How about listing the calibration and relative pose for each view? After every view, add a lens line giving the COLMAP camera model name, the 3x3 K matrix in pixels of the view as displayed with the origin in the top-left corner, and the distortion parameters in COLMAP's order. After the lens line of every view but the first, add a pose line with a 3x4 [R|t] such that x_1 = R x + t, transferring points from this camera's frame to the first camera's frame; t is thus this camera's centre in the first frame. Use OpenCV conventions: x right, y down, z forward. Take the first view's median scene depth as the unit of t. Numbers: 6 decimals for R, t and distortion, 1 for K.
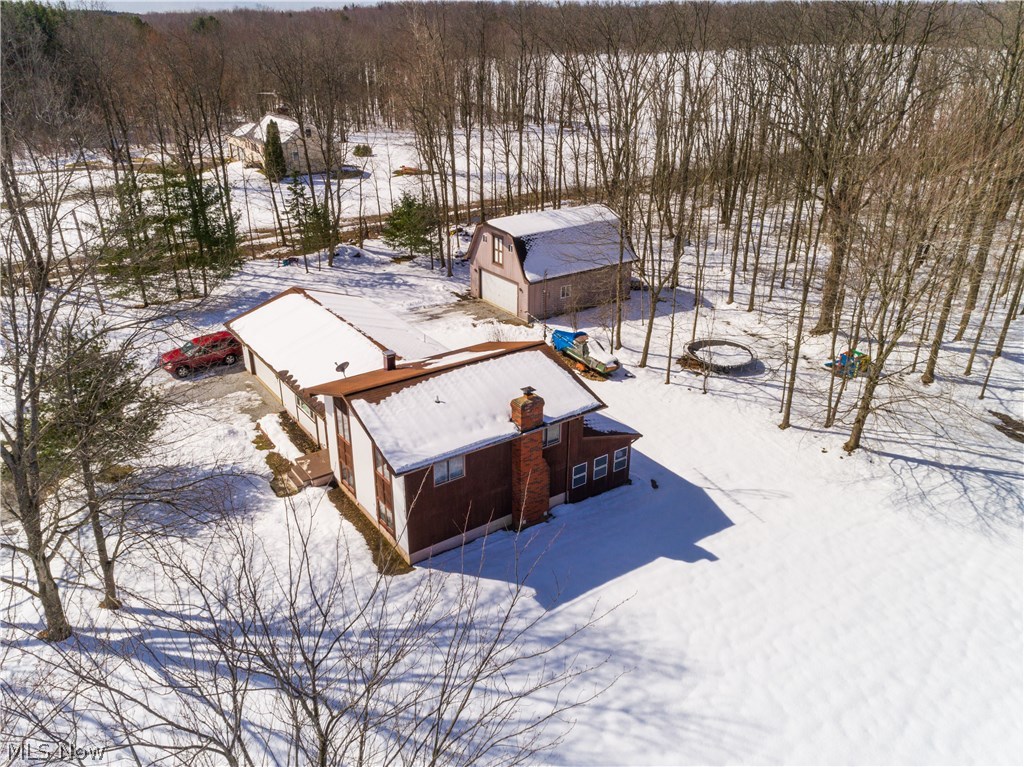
lens RADIAL K [[769.6, 0, 512.0], [0, 769.6, 383.5], [0, 0, 1]] dist [0.006362, -0.002190]
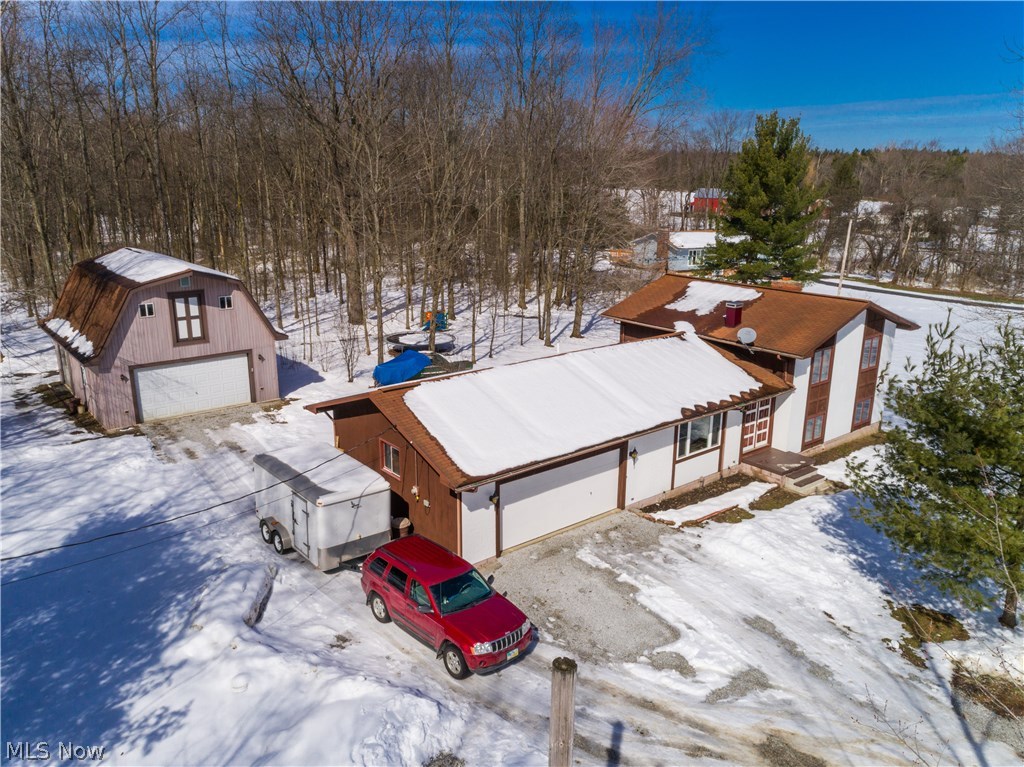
lens RADIAL K [[769.6, 0, 512.0], [0, 769.6, 383.5], [0, 0, 1]] dist [0.006362, -0.002190]
pose [[-0.059186, -0.275271, 0.959543, -0.655642], [0.413840, 0.867970, 0.274526, -0.198235], [-0.908424, 0.413345, 0.062547, 0.790108]]
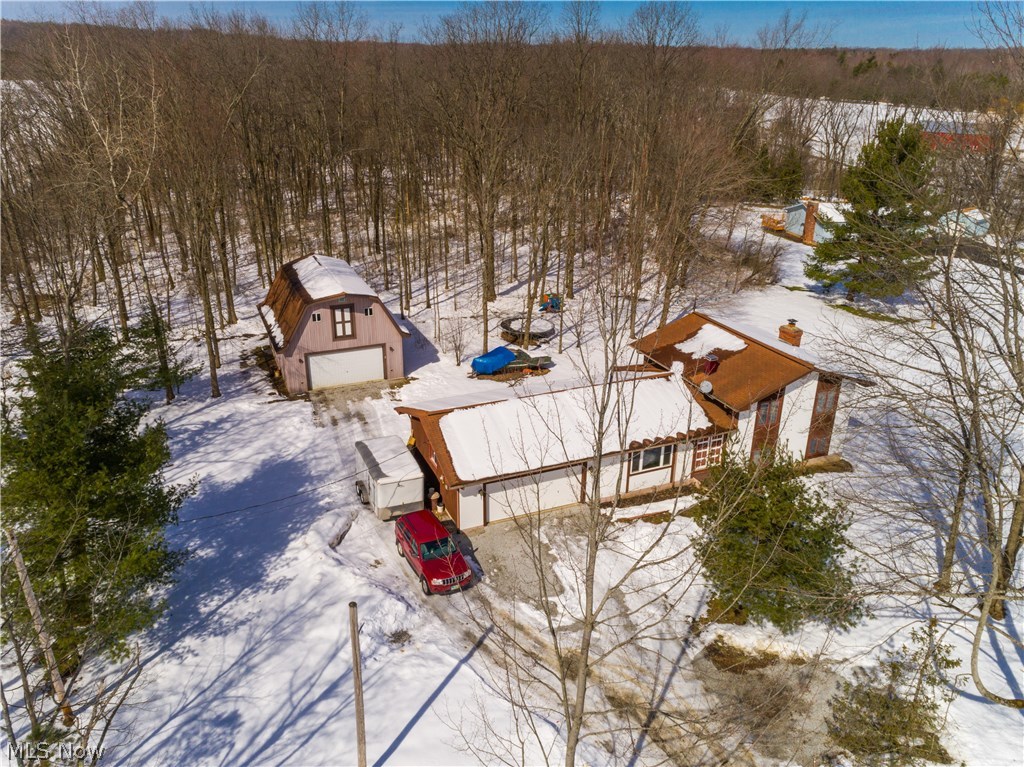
lens RADIAL K [[769.6, 0, 512.0], [0, 769.6, 383.5], [0, 0, 1]] dist [0.006362, -0.002190]
pose [[0.212623, -0.383484, 0.898739, -0.833097], [0.404084, 0.871946, 0.276454, -0.290372], [-0.889667, 0.304386, 0.340356, 0.577010]]
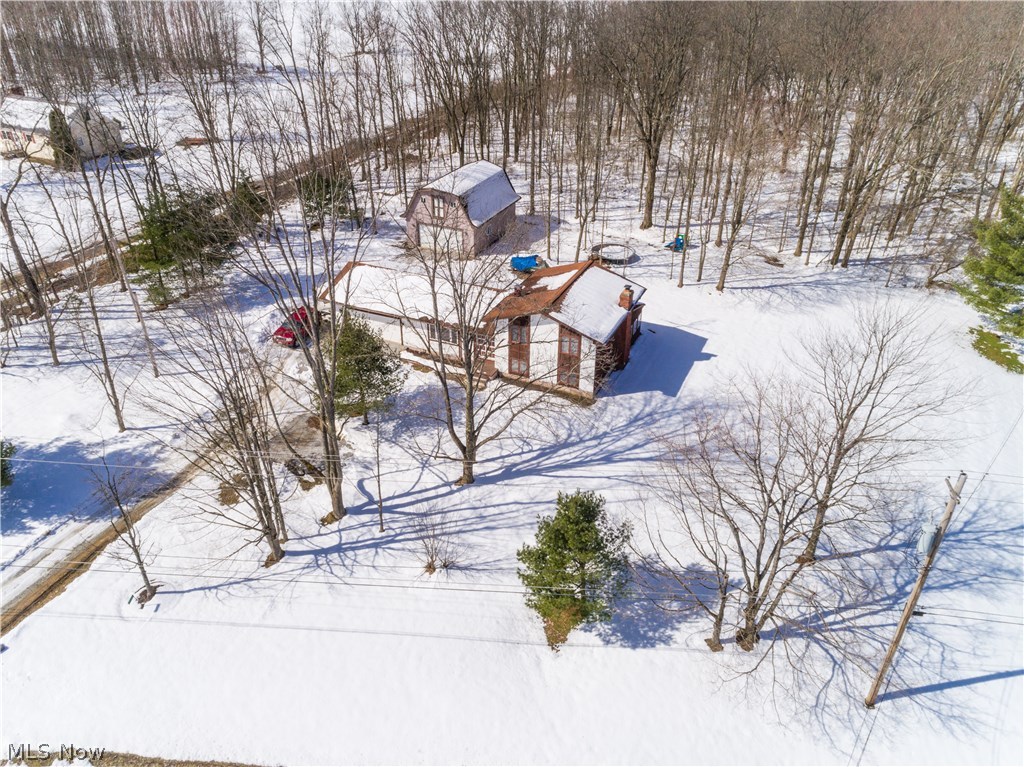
lens RADIAL K [[730.1, 0, 512.0], [0, 730.1, 383.5], [0, 0, 1]] dist [0.006971, 0.000834]
pose [[0.862912, -0.260332, 0.433141, -0.565849], [0.209535, 0.964268, 0.162118, -0.059399], [-0.459868, -0.049135, 0.886627, -0.214519]]
